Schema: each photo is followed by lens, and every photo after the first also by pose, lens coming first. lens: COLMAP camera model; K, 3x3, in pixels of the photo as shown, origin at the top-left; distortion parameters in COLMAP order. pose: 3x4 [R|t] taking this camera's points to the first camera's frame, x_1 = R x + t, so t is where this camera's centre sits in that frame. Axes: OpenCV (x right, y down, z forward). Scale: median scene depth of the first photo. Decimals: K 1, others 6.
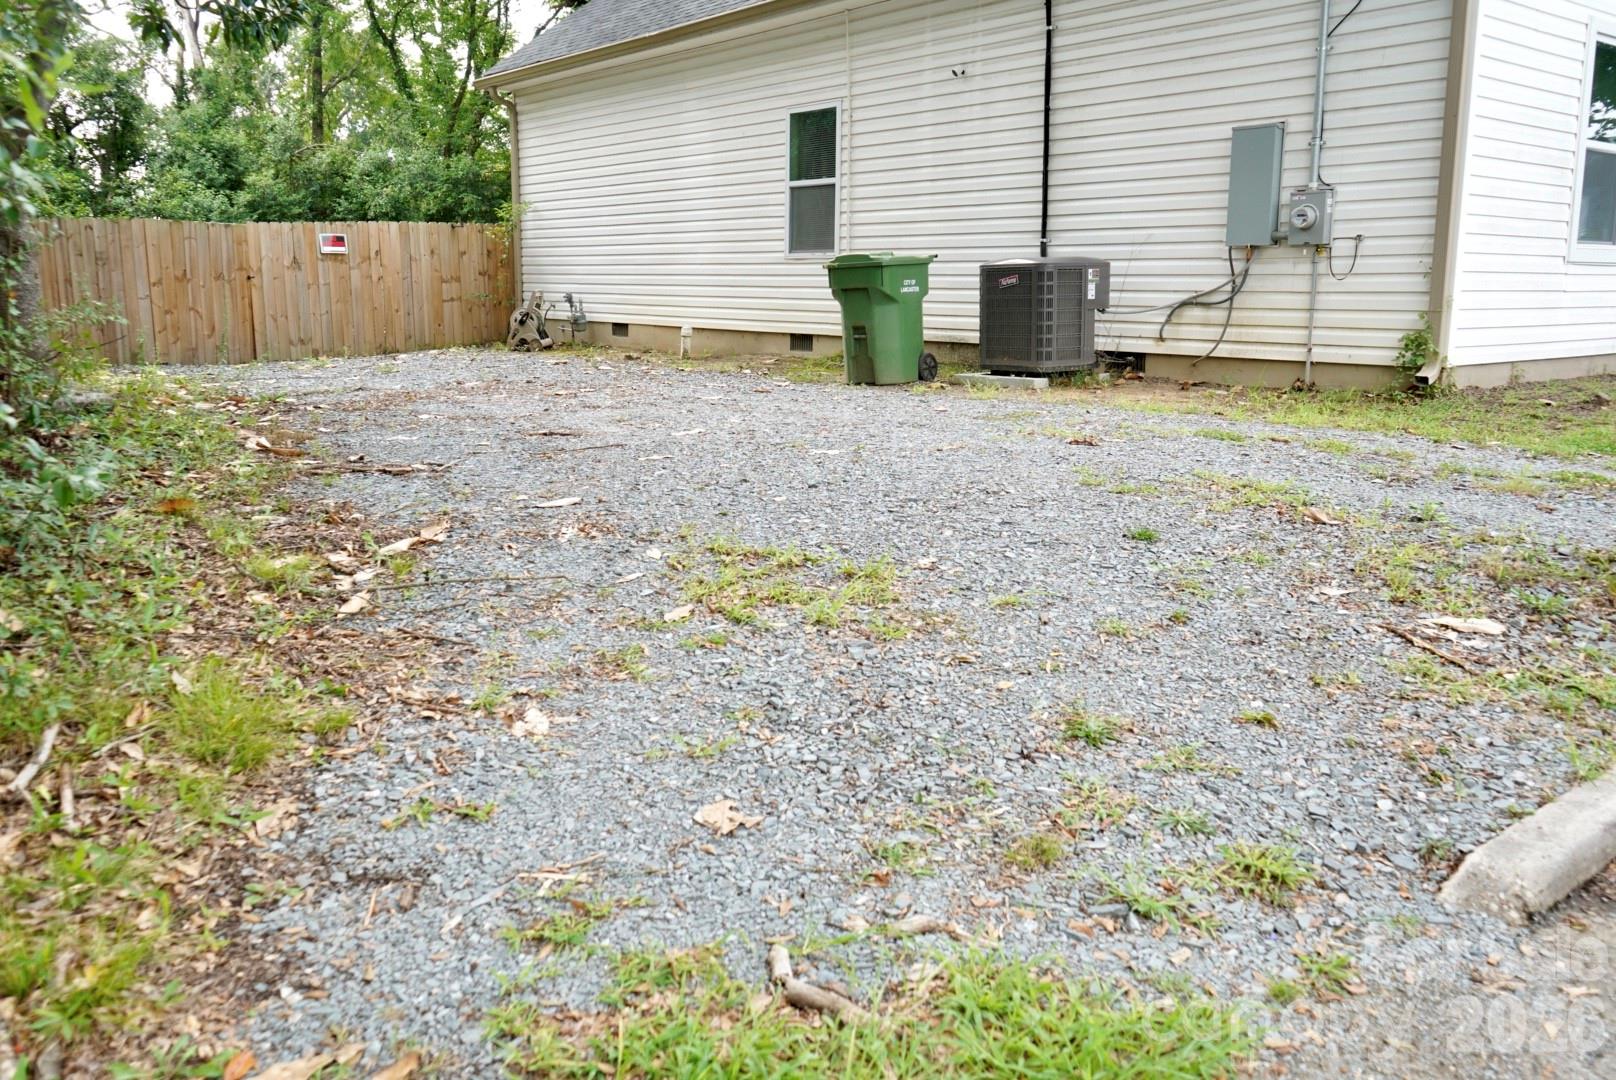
lens RADIAL K [[1298.9, 0, 808.0], [0, 1298.9, 540.0], [0, 0, 1]] dist [-0.008718, 0.005273]
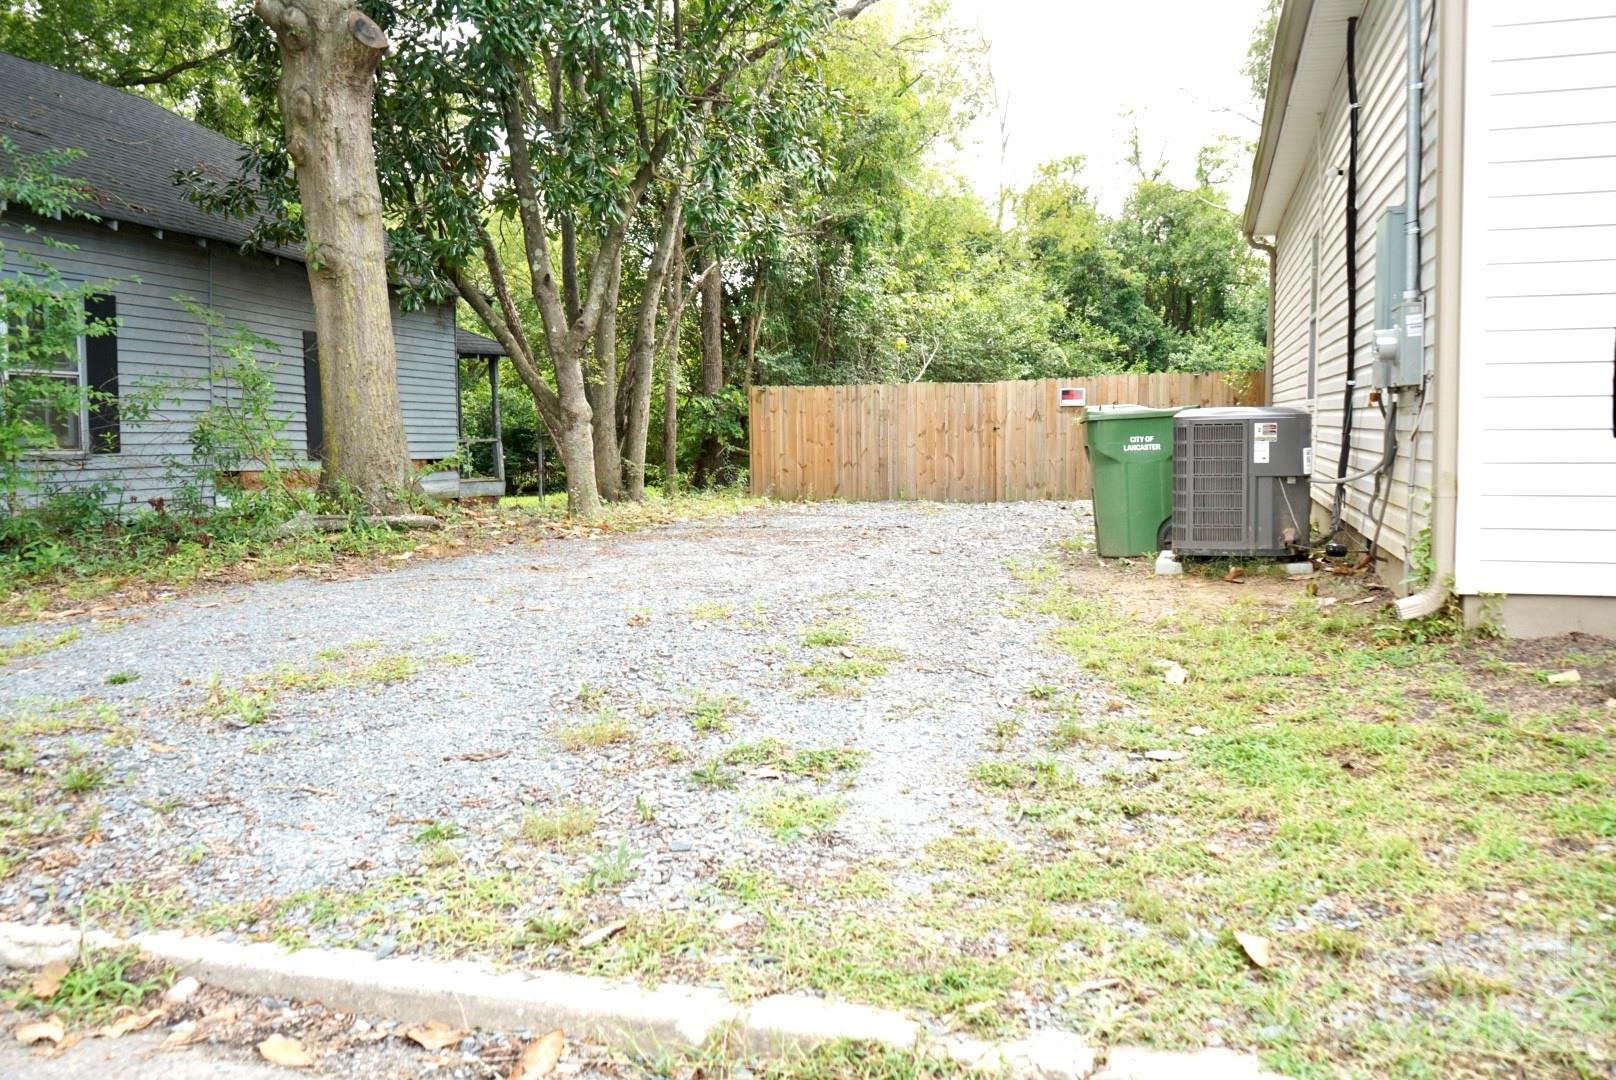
lens RADIAL K [[1298.9, 0, 808.0], [0, 1298.9, 540.0], [0, 0, 1]] dist [-0.008718, 0.005273]
pose [[0.572800, 0.062478, -0.817311, 0.532378], [-0.146189, 0.988892, -0.026861, -0.065240], [0.806554, 0.134868, 0.575571, 0.286522]]
